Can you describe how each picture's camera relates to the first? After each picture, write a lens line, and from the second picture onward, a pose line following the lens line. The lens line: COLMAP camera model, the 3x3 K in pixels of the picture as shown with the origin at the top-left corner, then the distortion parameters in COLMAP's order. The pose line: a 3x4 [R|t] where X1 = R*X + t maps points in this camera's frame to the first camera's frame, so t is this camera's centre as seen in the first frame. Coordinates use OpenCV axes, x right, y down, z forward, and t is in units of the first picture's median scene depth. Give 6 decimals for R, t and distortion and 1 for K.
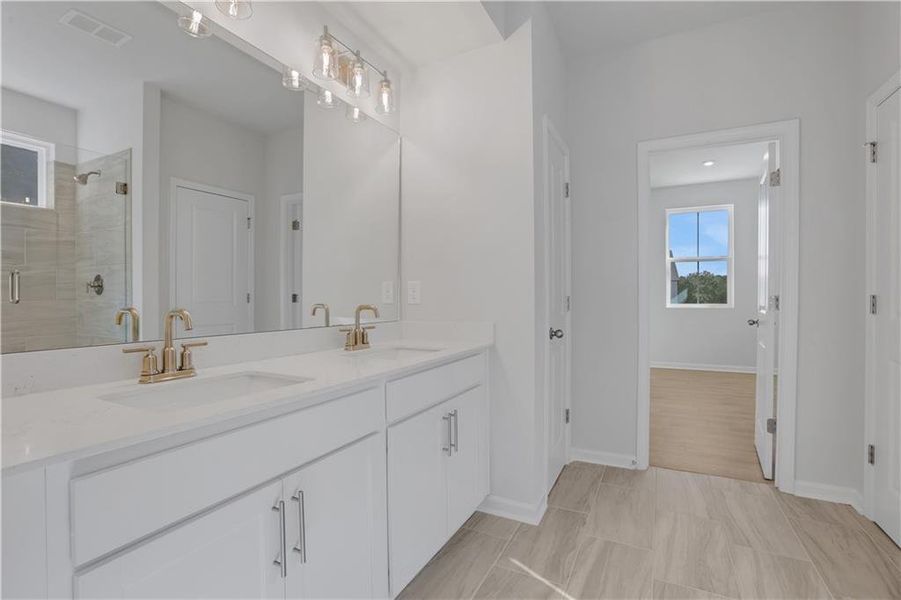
lens RADIAL K [[416.9, 0, 445.6], [0, 416.9, 292.6], [0, 0, 1]] dist [-0.081816, 0.036958]
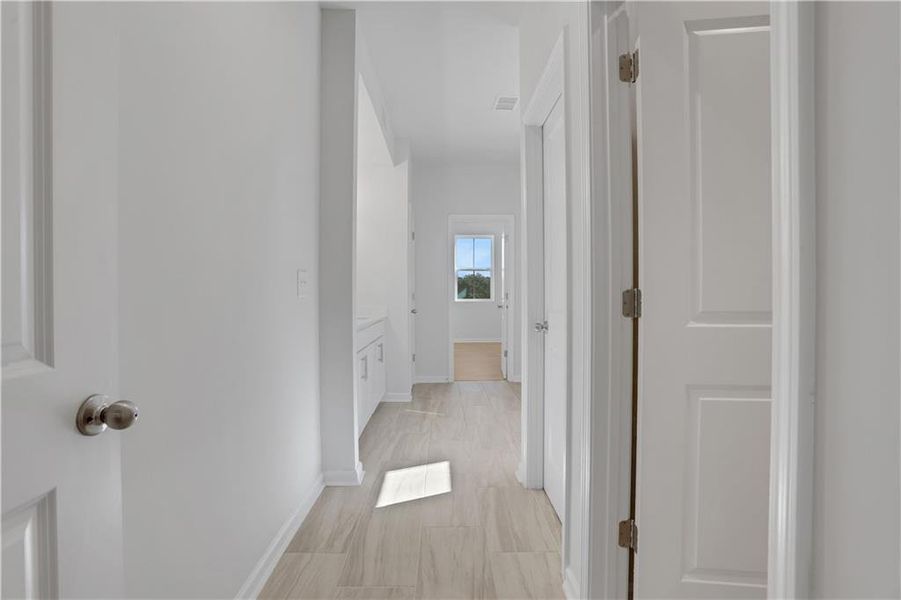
lens RADIAL K [[416.9, 0, 445.6], [0, 416.9, 292.6], [0, 0, 1]] dist [-0.081816, 0.036958]
pose [[0.881248, -0.002993, 0.472644, -0.473421], [0.002060, 0.999995, 0.002492, 0.001016], [-0.472649, -0.001223, 0.881250, -0.736924]]
